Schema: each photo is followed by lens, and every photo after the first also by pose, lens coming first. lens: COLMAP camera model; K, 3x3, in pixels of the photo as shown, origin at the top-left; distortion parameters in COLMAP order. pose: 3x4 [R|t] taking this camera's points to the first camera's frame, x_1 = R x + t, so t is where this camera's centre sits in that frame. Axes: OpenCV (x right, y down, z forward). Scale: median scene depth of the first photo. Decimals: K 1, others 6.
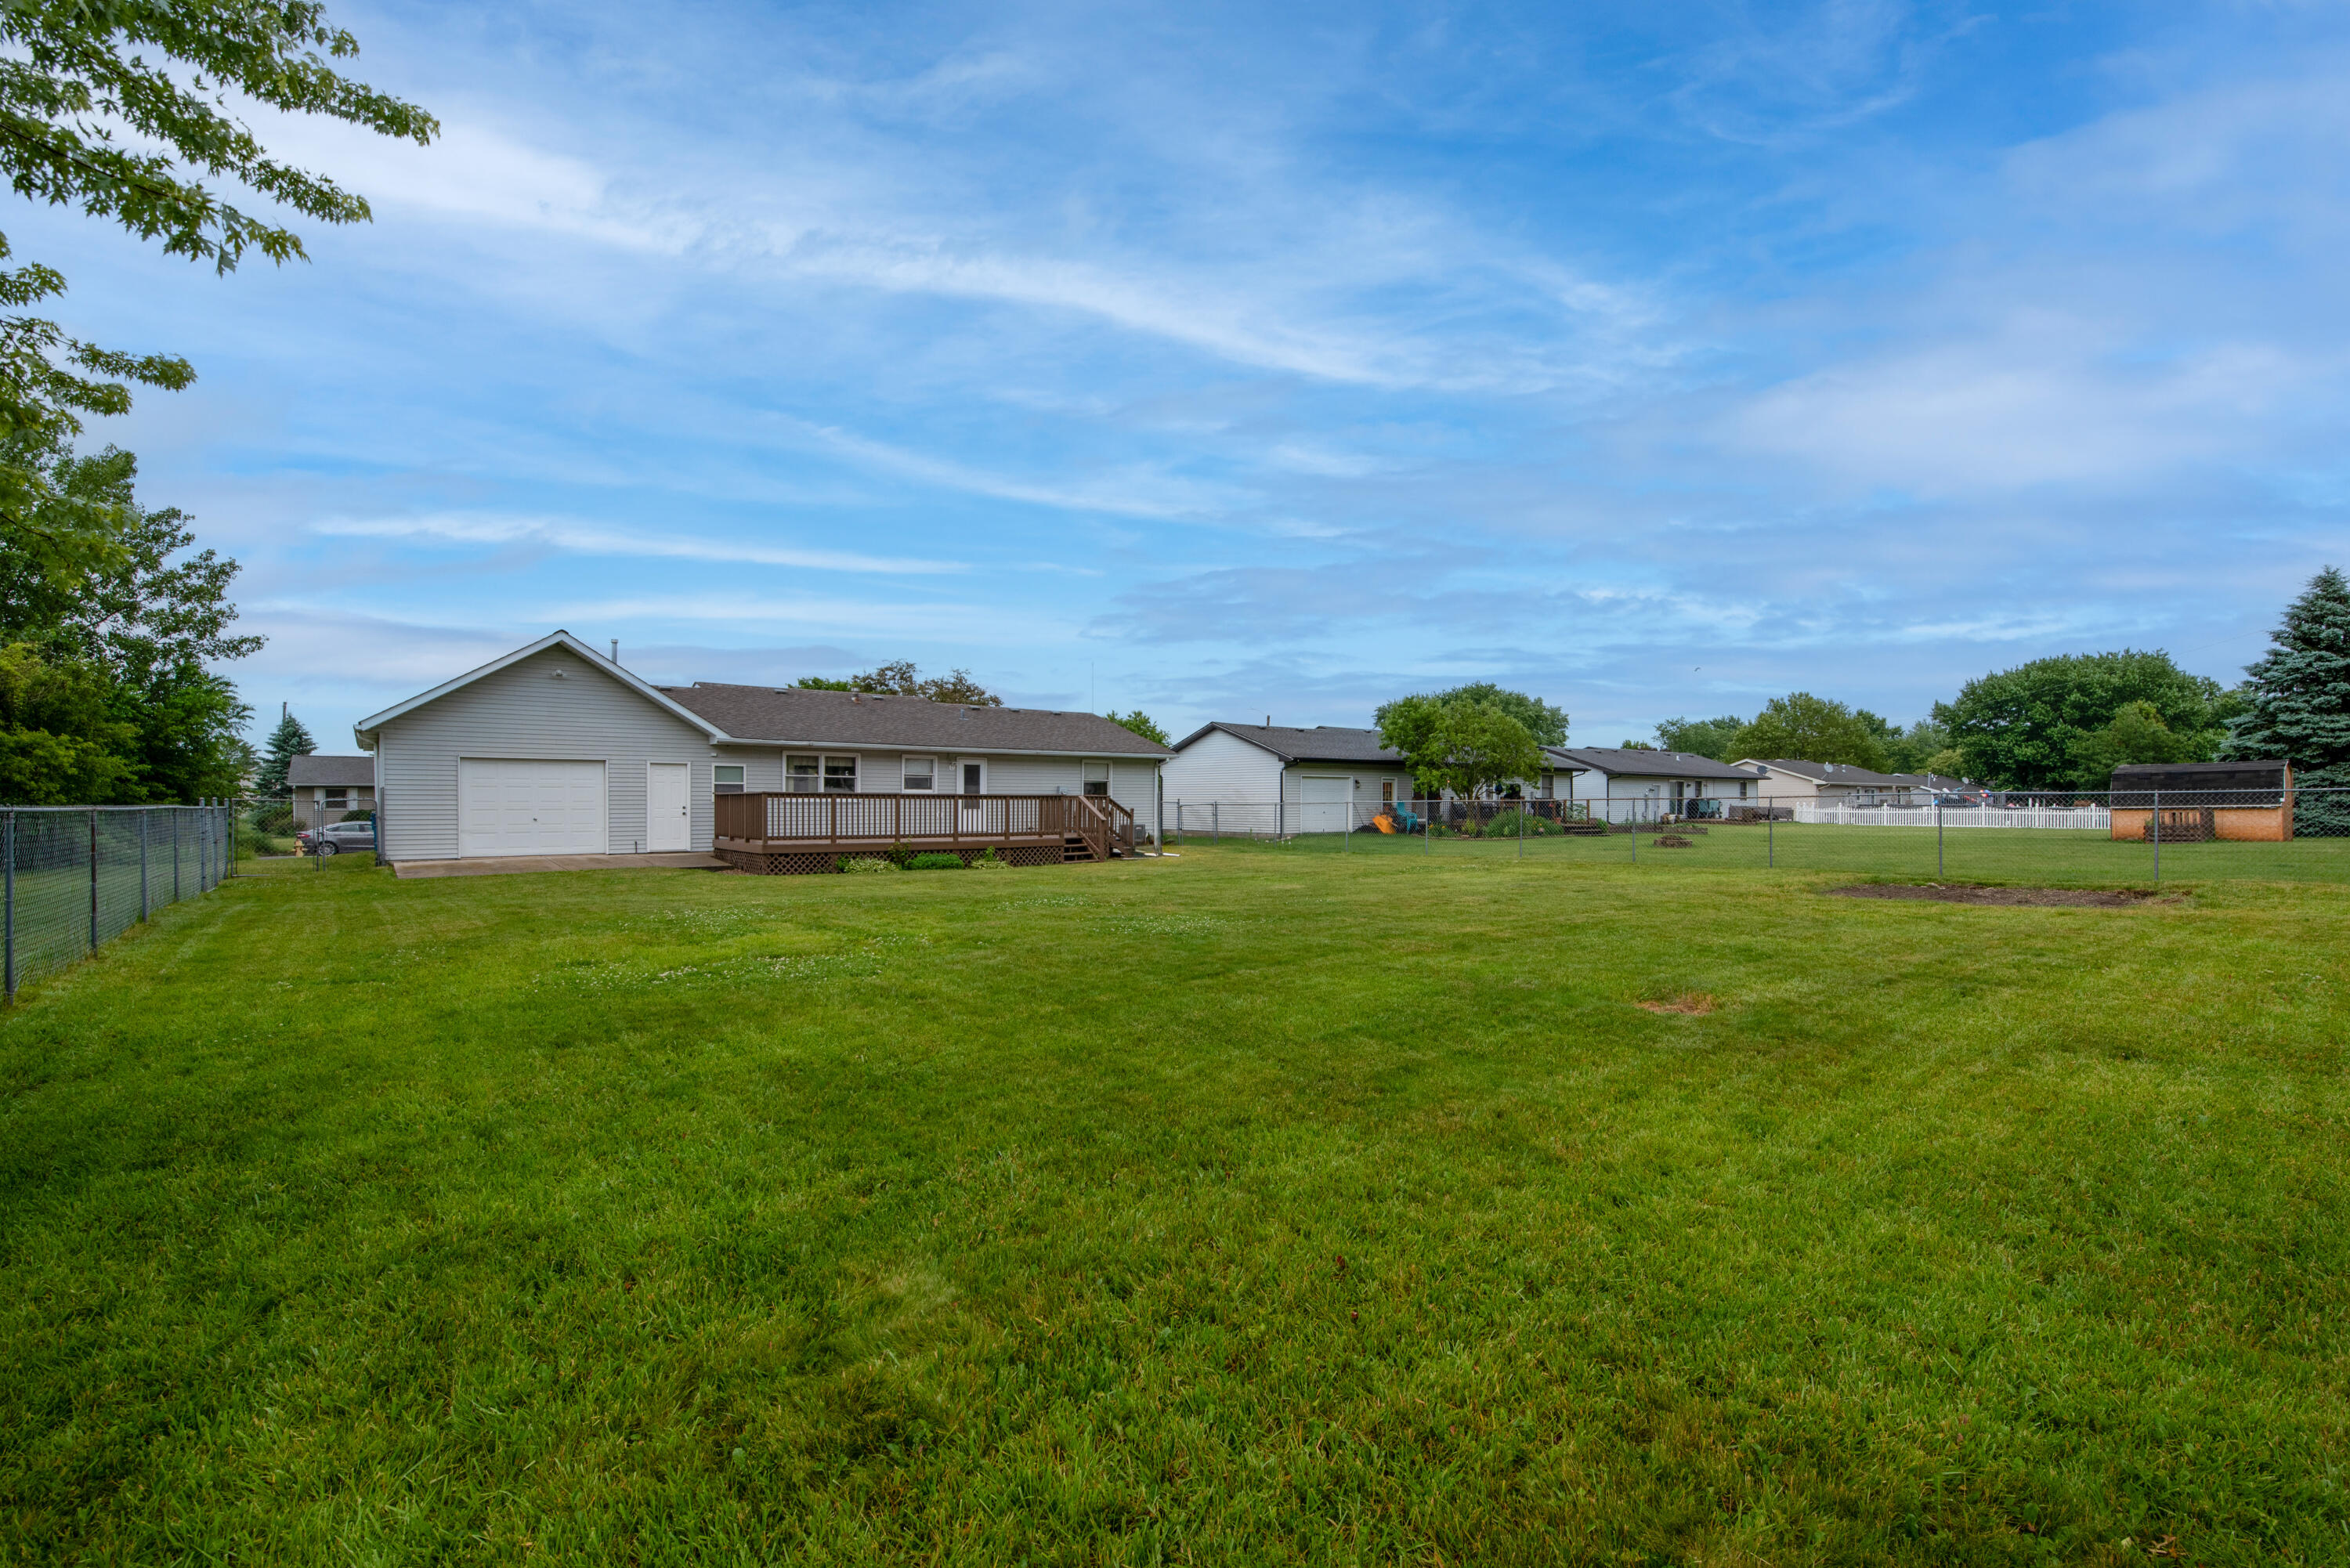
lens RADIAL K [[1023.4, 0, 1187.1], [0, 1023.4, 806.3], [0, 0, 1]] dist [-0.003044, -0.008580]
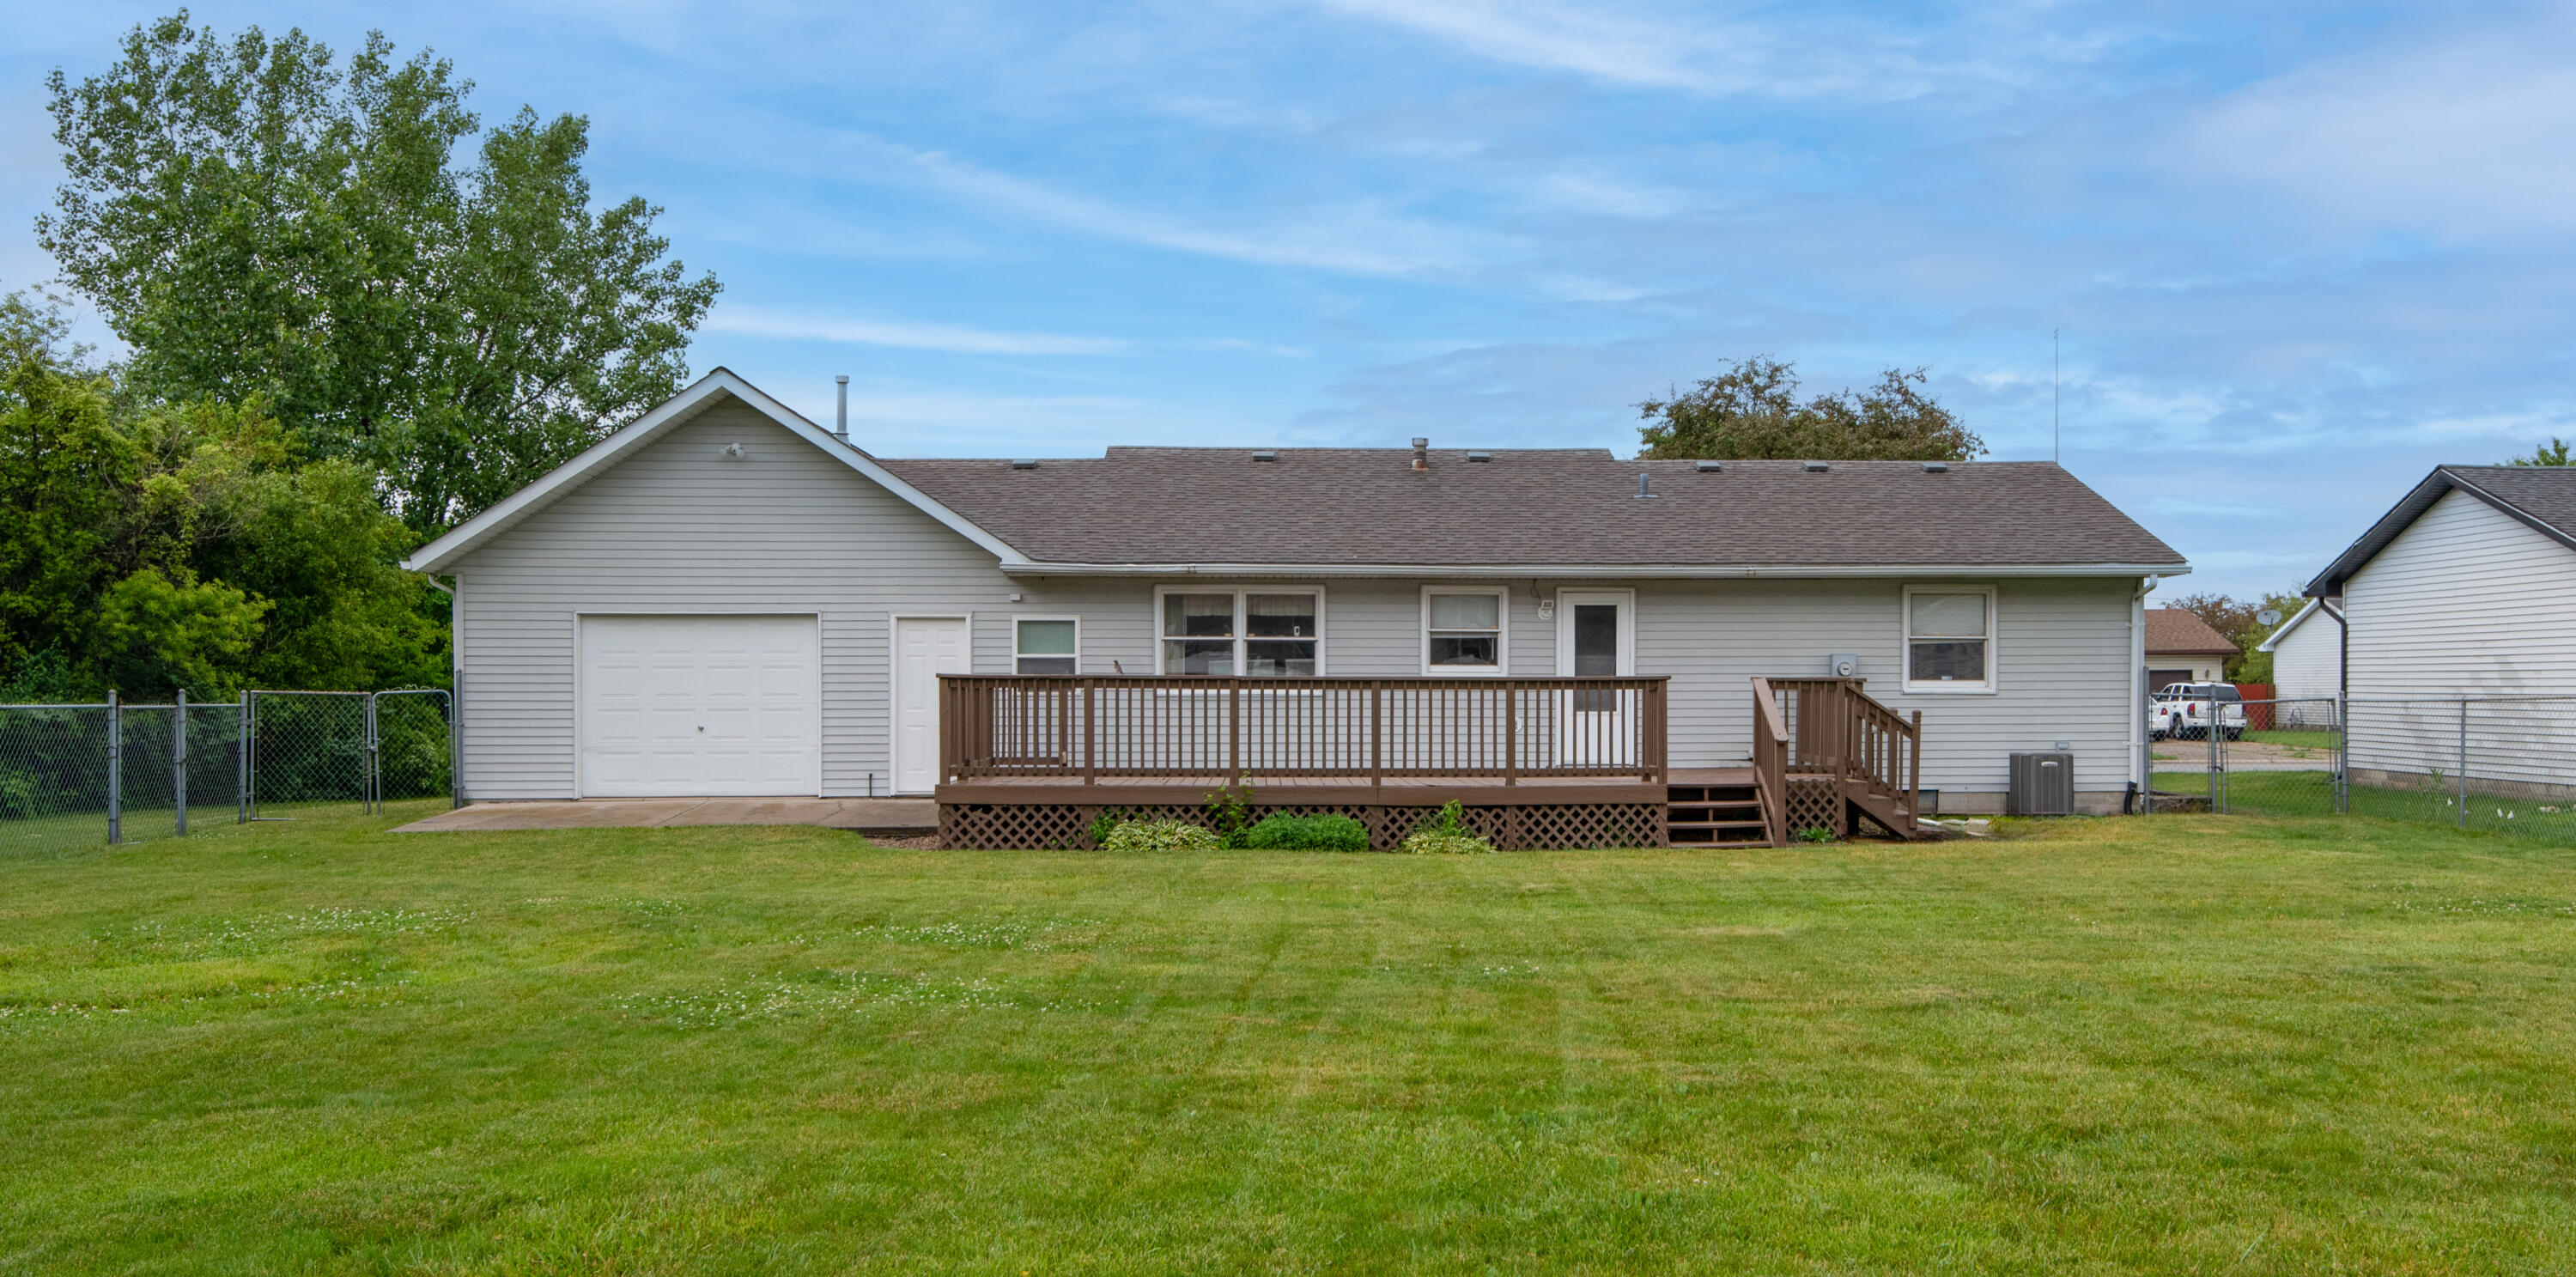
lens RADIAL K [[2468.5, 0, 1389.2], [0, 2468.5, 647.2], [0, 0, 1]] dist [0.035457, 0.017077]
pose [[0.814600, -0.012405, -0.579890, 0.307784], [-0.001185, 0.999734, -0.023050, -0.000236], [0.580022, 0.019463, 0.814369, 0.132728]]
